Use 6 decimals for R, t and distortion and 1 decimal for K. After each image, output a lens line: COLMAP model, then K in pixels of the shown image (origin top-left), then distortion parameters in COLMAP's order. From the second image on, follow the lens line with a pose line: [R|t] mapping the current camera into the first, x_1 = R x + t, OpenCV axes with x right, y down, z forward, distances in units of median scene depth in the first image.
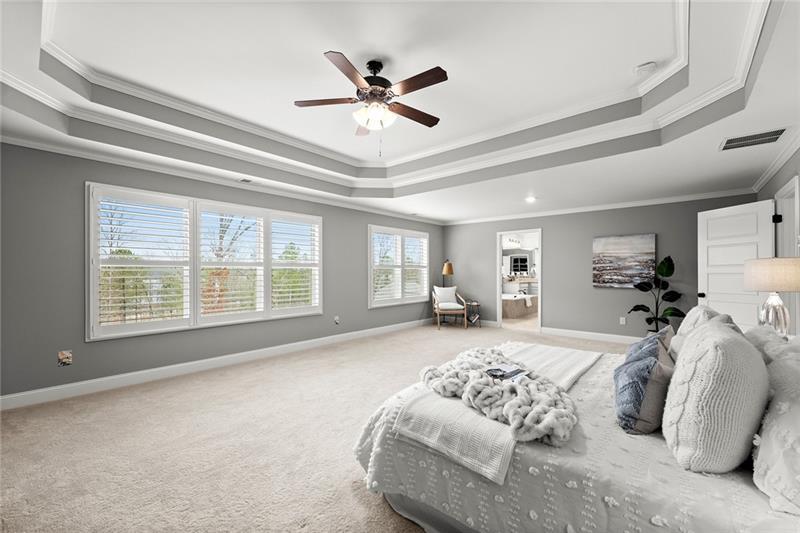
lens RADIAL K [[329.7, 0, 399.5], [0, 329.7, 271.4], [0, 0, 1]] dist [0.005518, -0.002692]
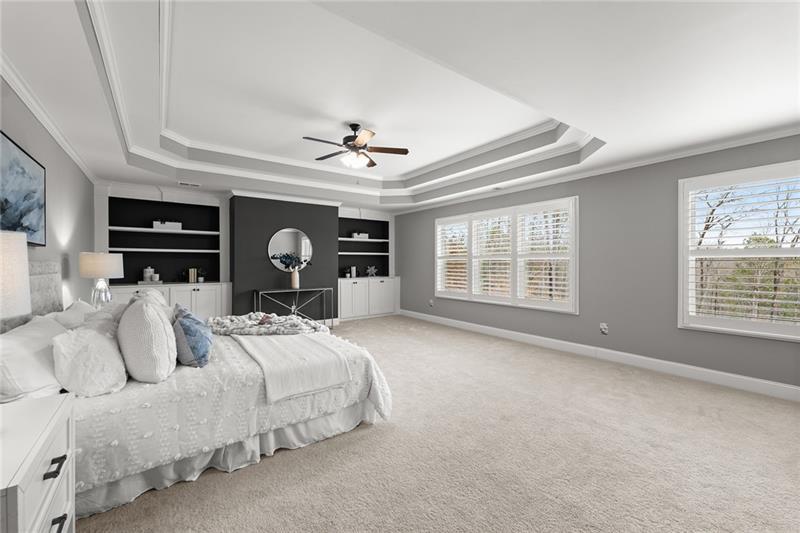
lens RADIAL K [[329.7, 0, 401.6], [0, 329.7, 264.0], [0, 0, 1]] dist [0.005518, -0.002692]
pose [[-0.229154, 0.003678, -0.973383, 1.059541], [0.001832, 0.999993, 0.003347, 0.000368], [0.973388, -0.001016, -0.229159, 1.226046]]
